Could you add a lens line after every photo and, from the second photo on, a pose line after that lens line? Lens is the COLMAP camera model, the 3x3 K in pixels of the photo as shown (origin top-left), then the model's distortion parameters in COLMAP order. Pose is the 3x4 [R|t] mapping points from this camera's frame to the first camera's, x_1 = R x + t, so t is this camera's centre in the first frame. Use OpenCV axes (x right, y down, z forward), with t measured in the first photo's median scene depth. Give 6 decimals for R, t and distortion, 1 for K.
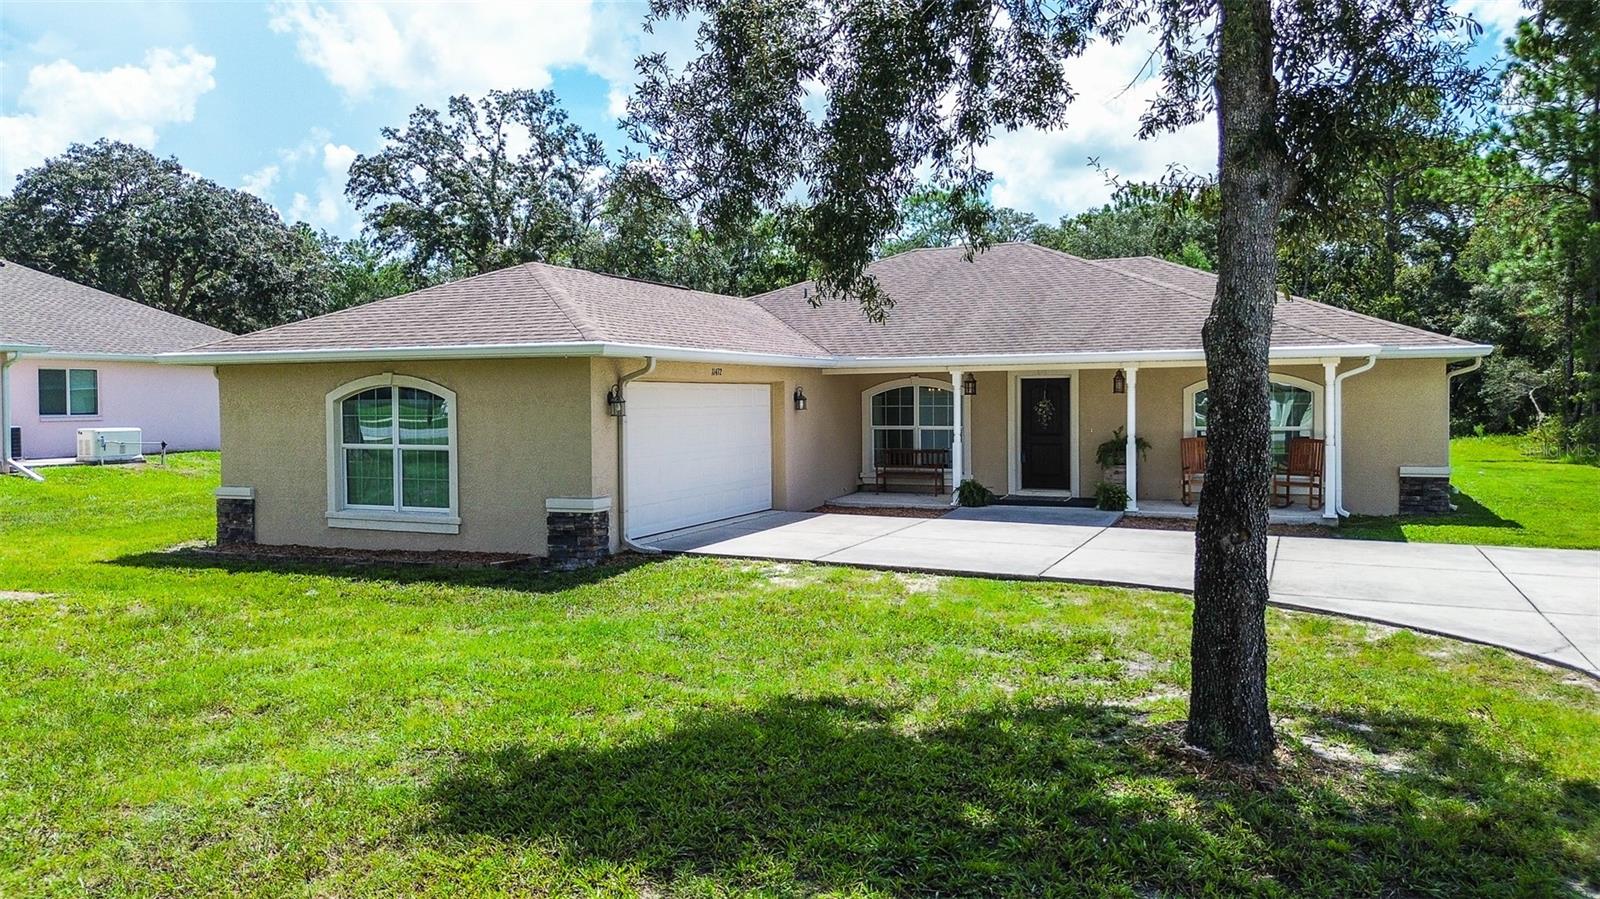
lens RADIAL K [[1162.3, 0, 794.6], [0, 1162.3, 406.4], [0, 0, 1]] dist [0.087053, -0.066577]
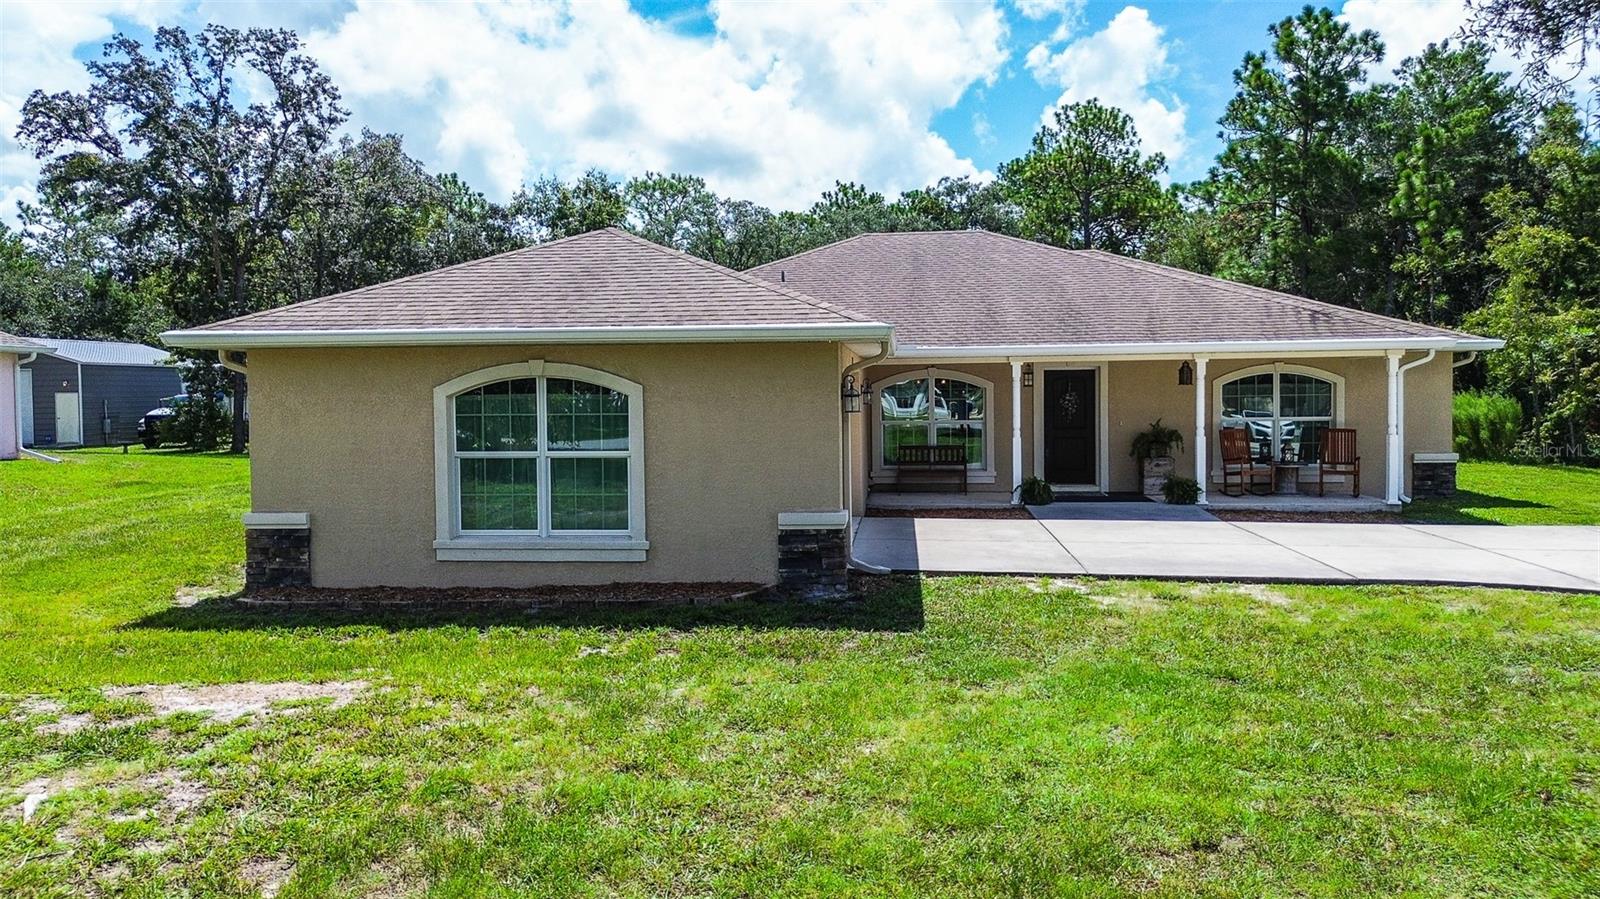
lens RADIAL K [[1162.3, 0, 794.6], [0, 1162.3, 406.4], [0, 0, 1]] dist [0.087053, -0.066577]
pose [[0.946808, -0.007552, 0.321710, -0.357309], [0.006191, 0.999967, 0.005255, -0.000398], [-0.321739, -0.002984, 0.946824, 0.171111]]
